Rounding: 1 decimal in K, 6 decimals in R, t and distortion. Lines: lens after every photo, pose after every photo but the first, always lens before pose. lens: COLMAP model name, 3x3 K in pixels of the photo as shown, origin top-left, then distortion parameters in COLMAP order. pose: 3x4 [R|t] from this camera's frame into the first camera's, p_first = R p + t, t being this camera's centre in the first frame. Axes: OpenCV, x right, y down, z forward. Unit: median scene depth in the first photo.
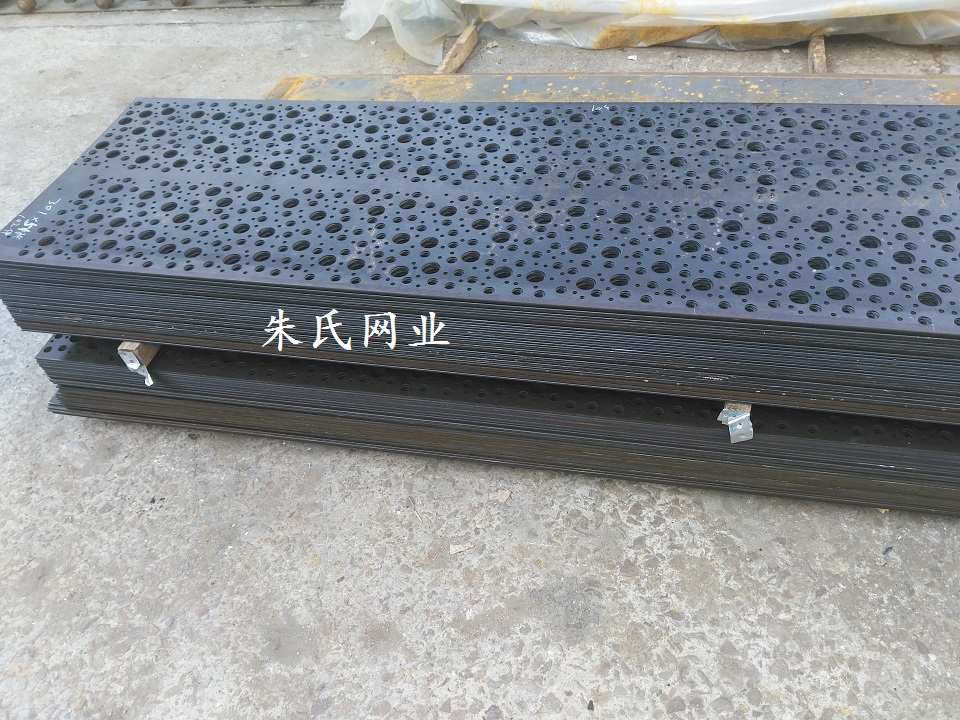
lens RADIAL K [[809.0, 0, 461.8], [0, 809.0, 346.7], [0, 0, 1]] dist [0.035830, -0.083070]
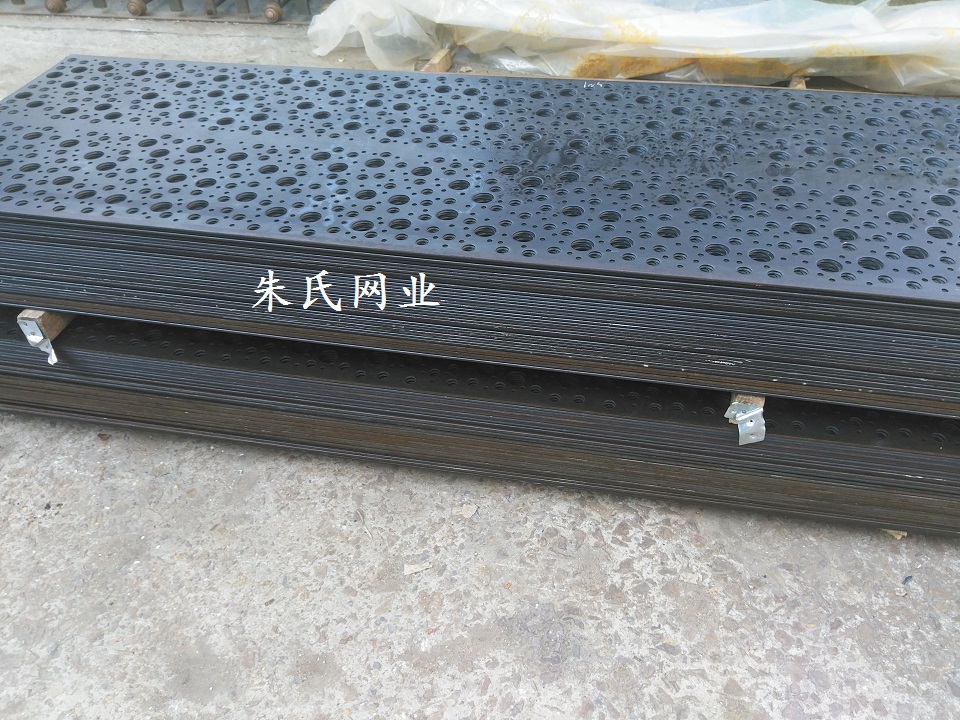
lens RADIAL K [[809.0, 0, 475.8], [0, 809.0, 362.4], [0, 0, 1]] dist [0.035830, -0.083070]
pose [[0.995907, 0.048328, 0.076383, -0.015522], [-0.042354, 0.996055, -0.077984, 0.101672], [-0.079851, 0.074430, 0.994024, 0.145646]]
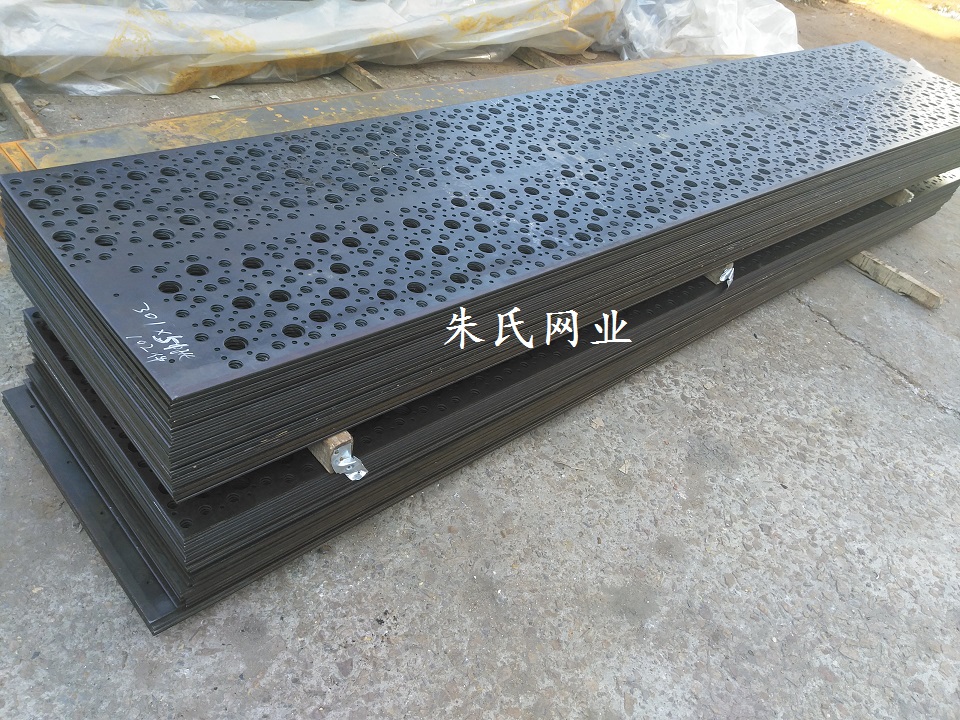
lens RADIAL K [[809.0, 0, 471.5], [0, 809.0, 351.9], [0, 0, 1]] dist [0.035830, -0.083070]
pose [[0.528521, -0.334465, 0.780256, -0.999627], [0.391656, 0.911521, 0.125439, -0.137311], [-0.753175, 0.239295, 0.612753, 0.429426]]
